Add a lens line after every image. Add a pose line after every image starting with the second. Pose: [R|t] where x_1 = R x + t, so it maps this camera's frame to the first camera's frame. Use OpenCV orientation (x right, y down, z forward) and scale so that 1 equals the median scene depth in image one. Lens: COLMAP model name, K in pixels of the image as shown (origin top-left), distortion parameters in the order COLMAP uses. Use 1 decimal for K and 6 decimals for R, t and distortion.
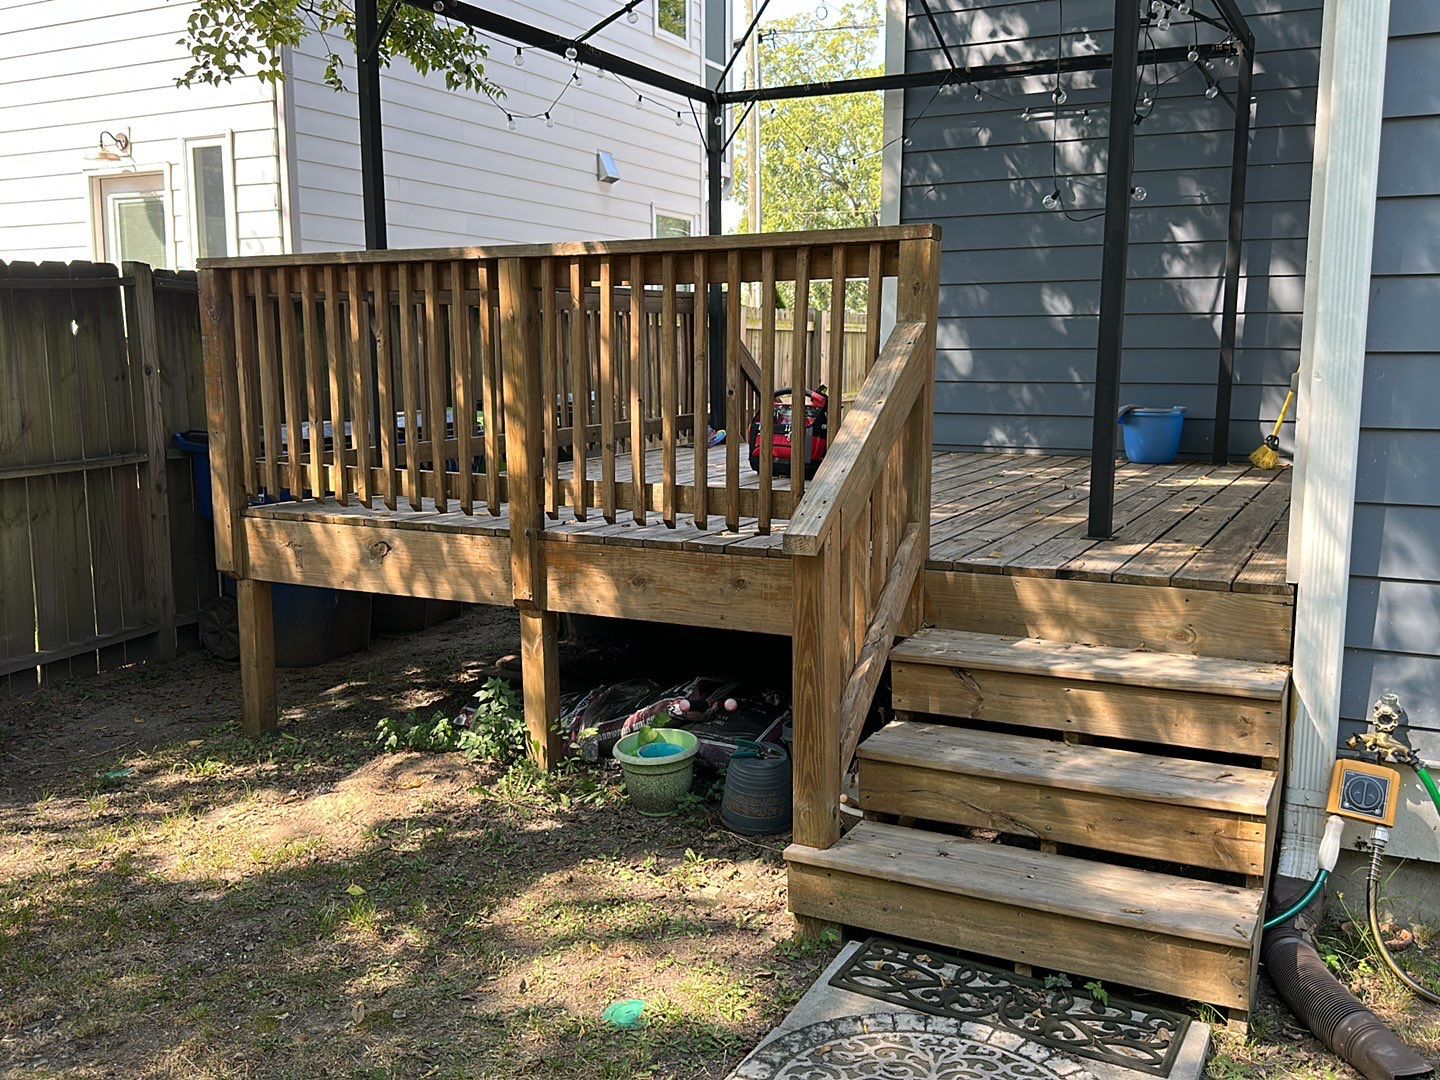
lens RADIAL K [[1273.2, 0, 720.2], [0, 1273.2, 540.5], [0, 0, 1]] dist [0.096748, -0.093243]
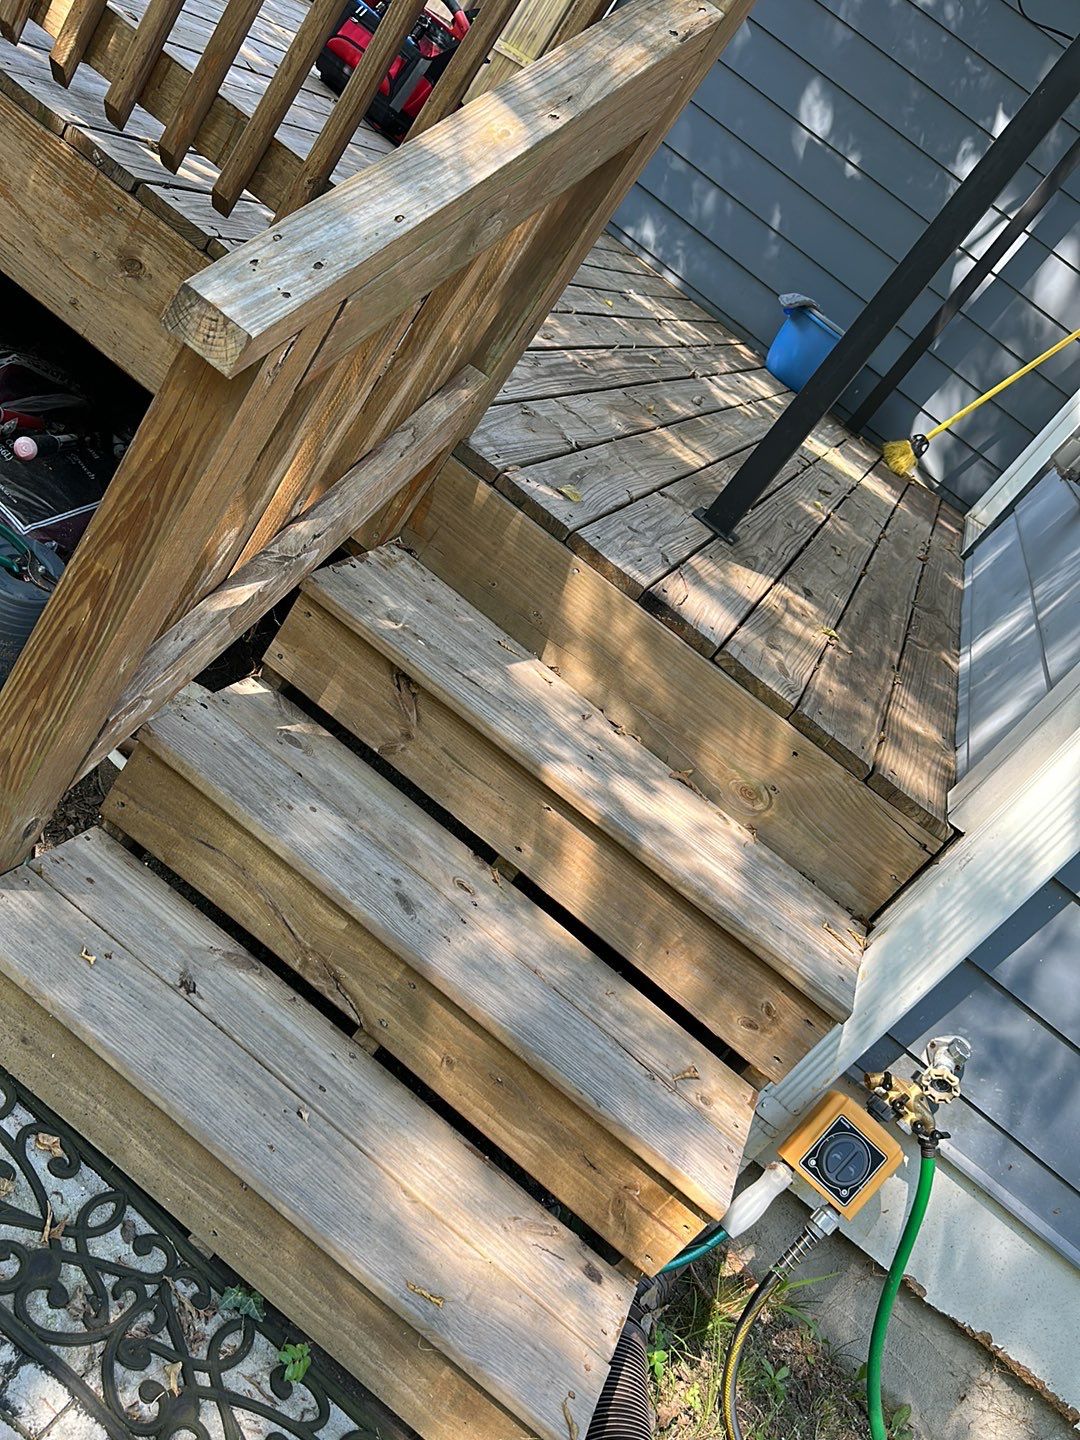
lens RADIAL K [[1273.2, 0, 545.5], [0, 1273.2, 714.7], [0, 0, 1]] dist [0.096748, -0.093243]
pose [[0.824610, 0.437601, 0.358502, 0.051625], [-0.540116, 0.797464, 0.268935, -0.061295], [-0.168207, -0.415399, 0.893952, 0.499201]]
